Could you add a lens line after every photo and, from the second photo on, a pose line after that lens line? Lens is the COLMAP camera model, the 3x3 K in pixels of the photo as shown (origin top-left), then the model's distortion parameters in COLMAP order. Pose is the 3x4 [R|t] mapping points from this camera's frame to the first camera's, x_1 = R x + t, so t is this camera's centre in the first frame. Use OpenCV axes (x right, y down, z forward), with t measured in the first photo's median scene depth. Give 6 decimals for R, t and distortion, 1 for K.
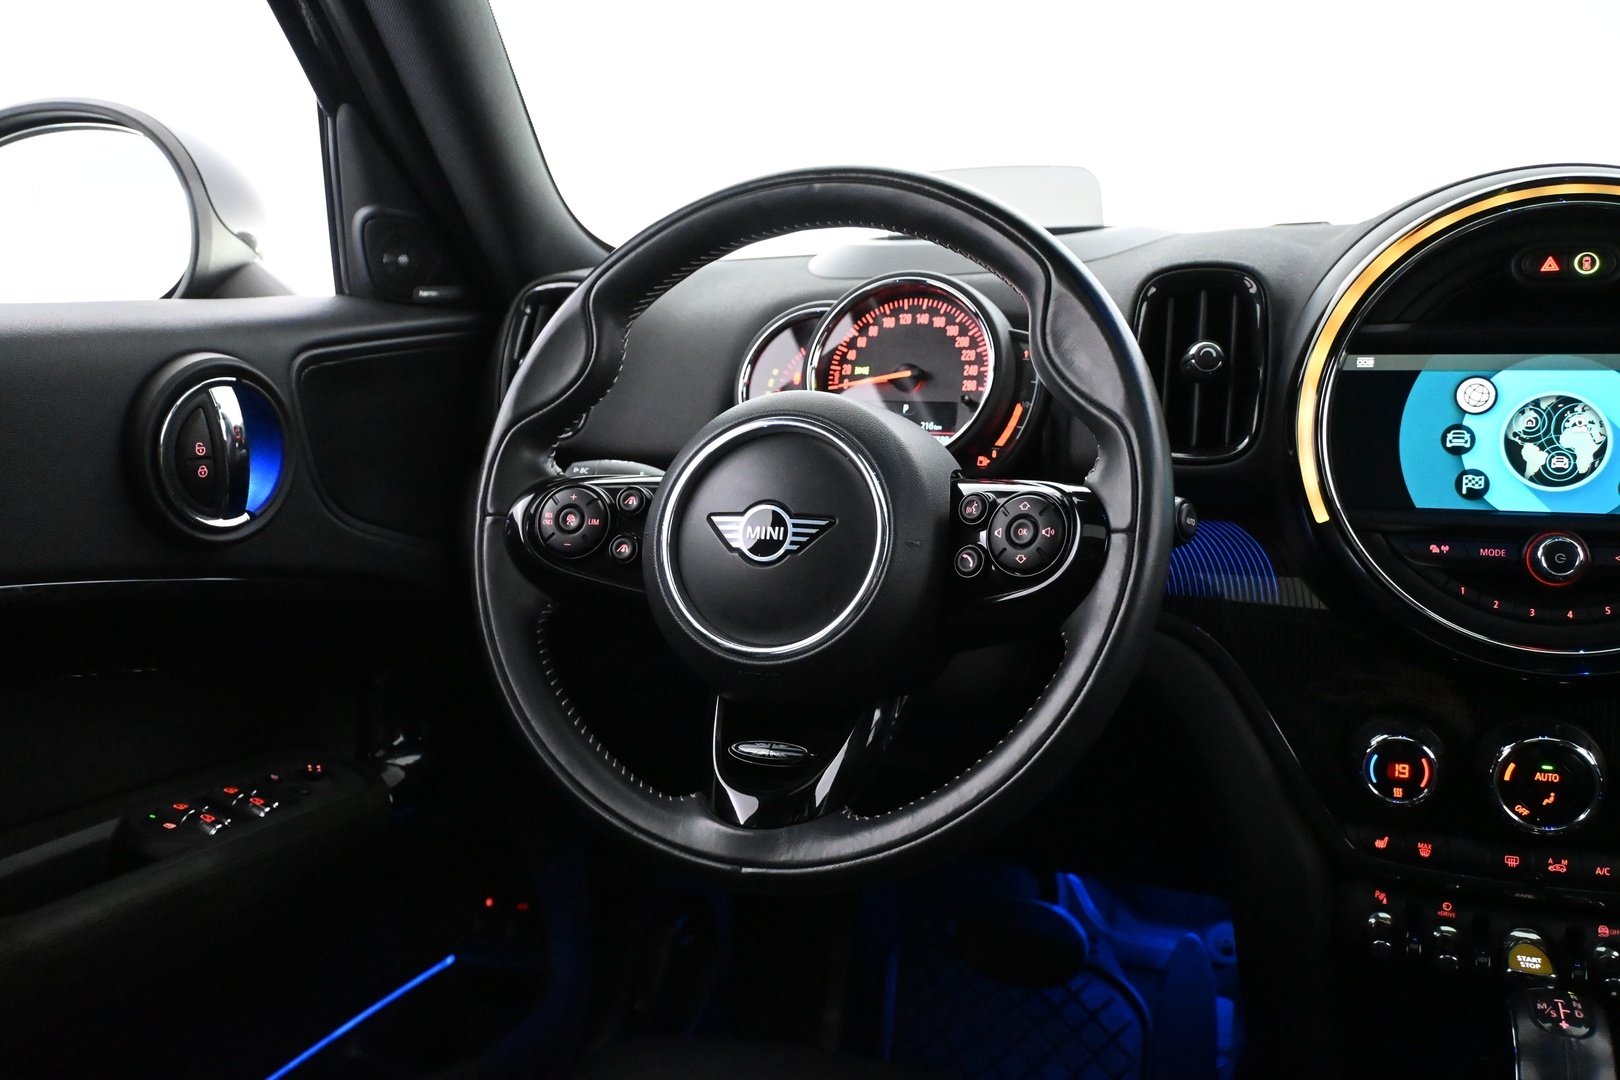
lens RADIAL K [[1379.1, 0, 811.3], [0, 1379.1, 539.0], [0, 0, 1]] dist [-0.015935, 0.010907]
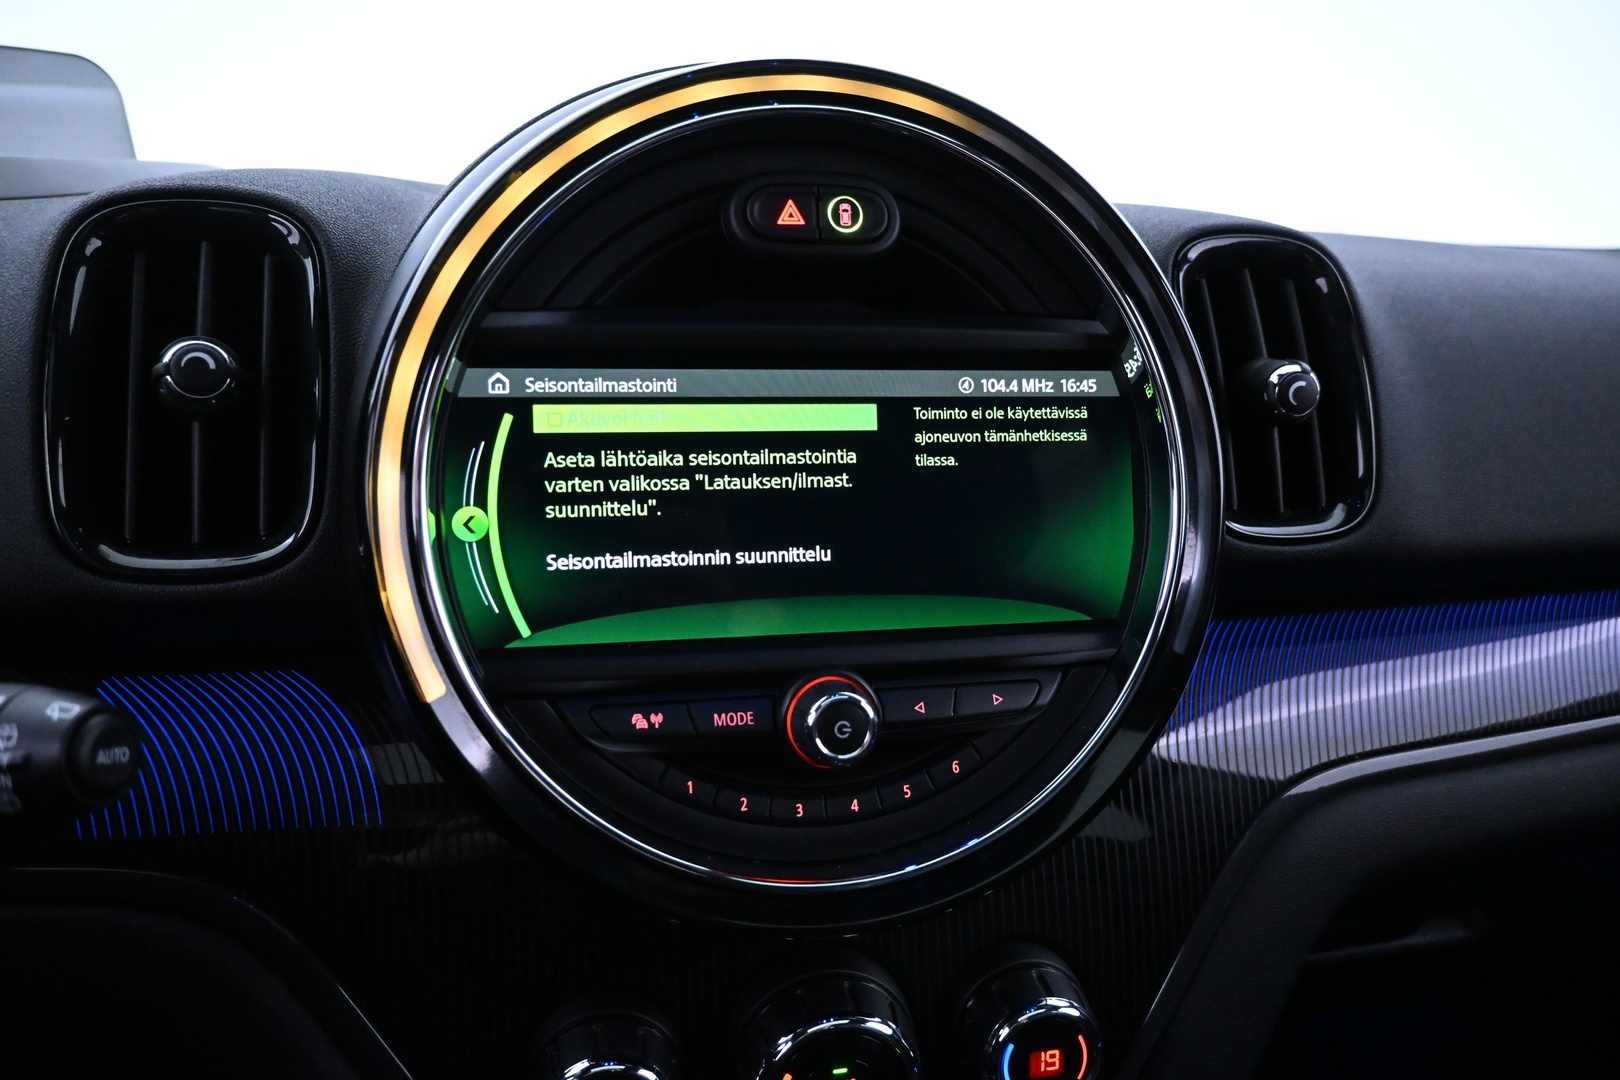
lens RADIAL K [[1101.3, 0, 810.8], [0, 1101.3, 540.9], [0, 0, 1]] dist [0.001177, -0.003023]
pose [[0.841054, -0.080862, 0.534873, 0.265879], [0.060371, 0.996619, 0.055739, -0.081878], [-0.537572, -0.014589, 0.843092, 0.560324]]
